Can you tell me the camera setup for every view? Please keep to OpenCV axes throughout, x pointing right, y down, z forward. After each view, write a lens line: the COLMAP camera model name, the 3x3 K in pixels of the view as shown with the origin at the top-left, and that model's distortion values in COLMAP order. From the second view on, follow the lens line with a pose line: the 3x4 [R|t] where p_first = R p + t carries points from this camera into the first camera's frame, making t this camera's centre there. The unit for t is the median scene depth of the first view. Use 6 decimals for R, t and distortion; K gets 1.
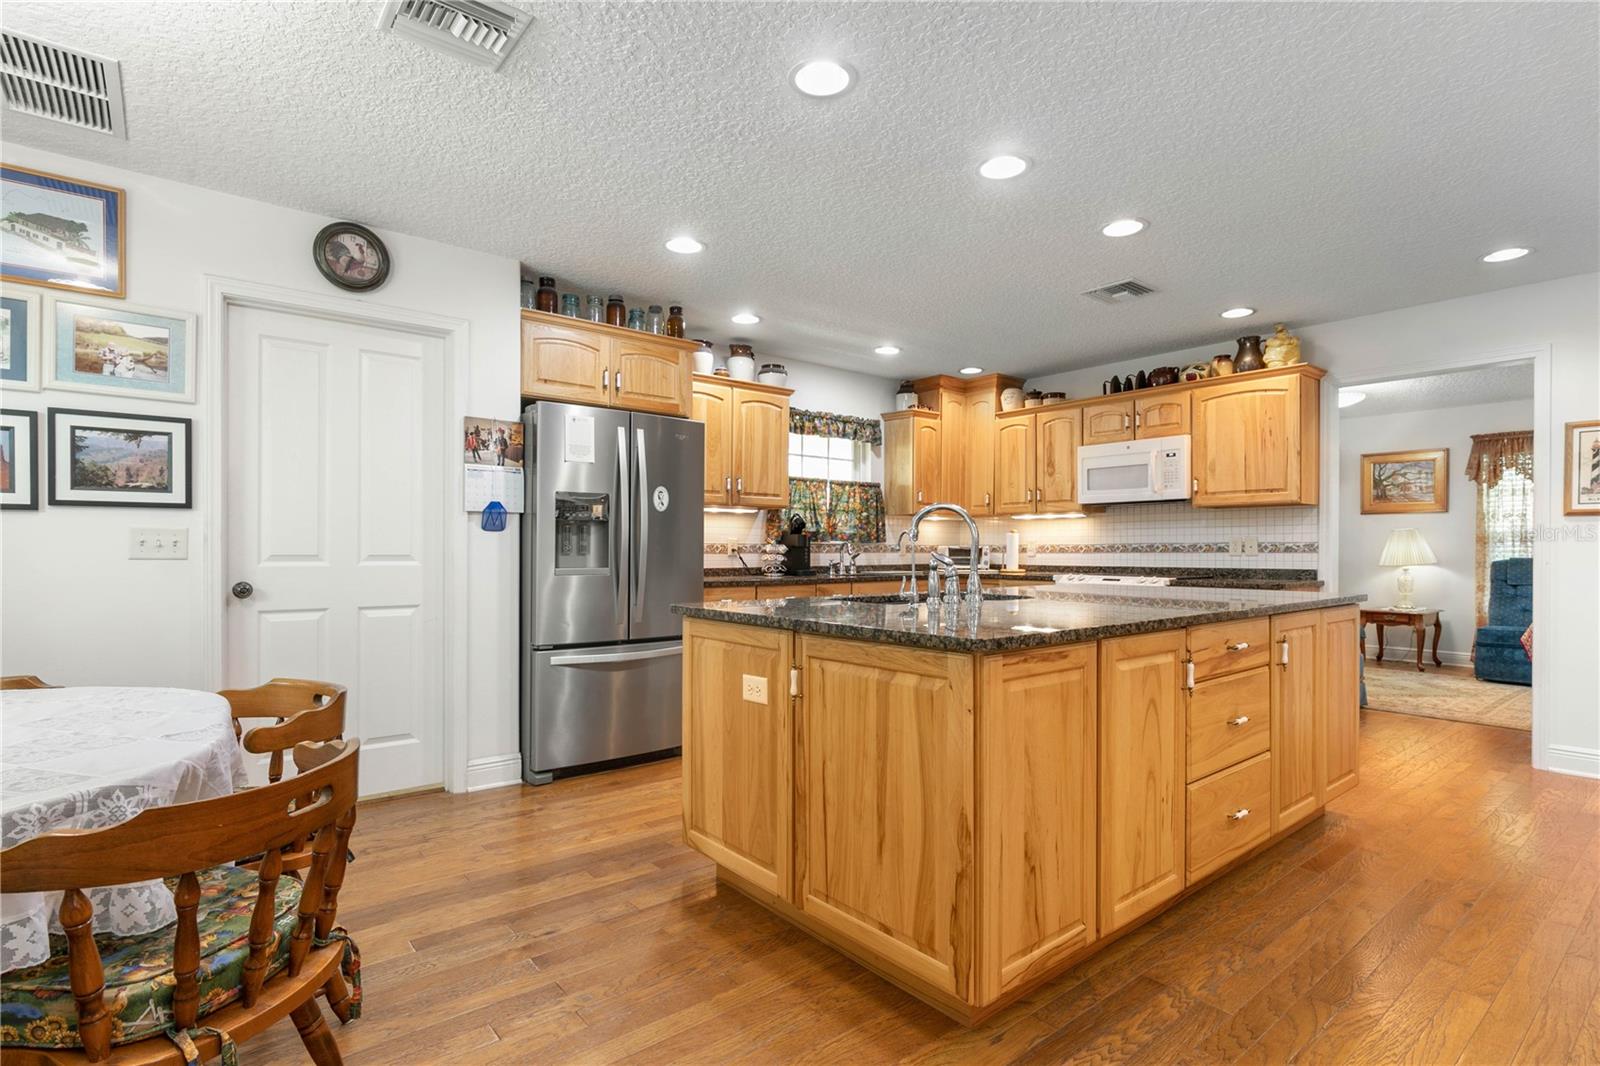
lens RADIAL K [[786.4, 0, 820.4], [0, 786.4, 553.7], [0, 0, 1]] dist [0.000943, 0.001494]
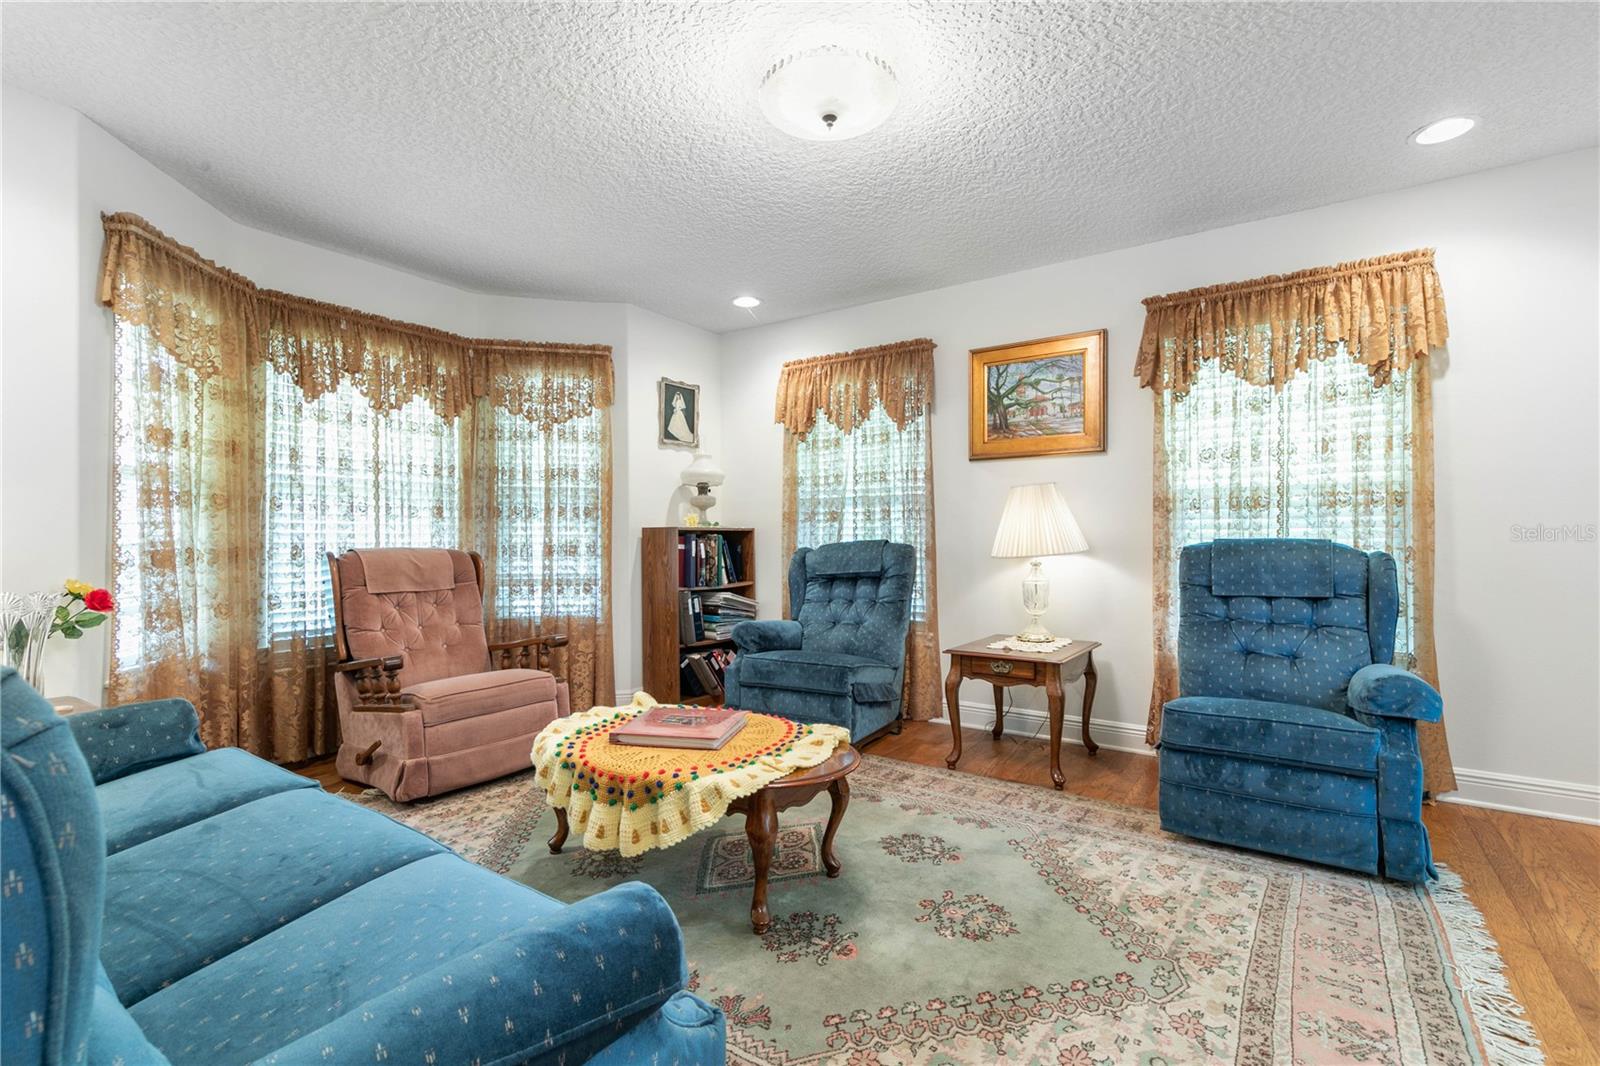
lens RADIAL K [[729.5, 0, 799.9], [0, 729.5, 534.0], [0, 0, 1]] dist [0.009516, -0.001858]
pose [[0.965252, -0.001024, 0.261317, 0.405169], [0.003873, 0.999939, -0.010388, 0.004428], [-0.261290, 0.011039, 0.965197, 0.500596]]
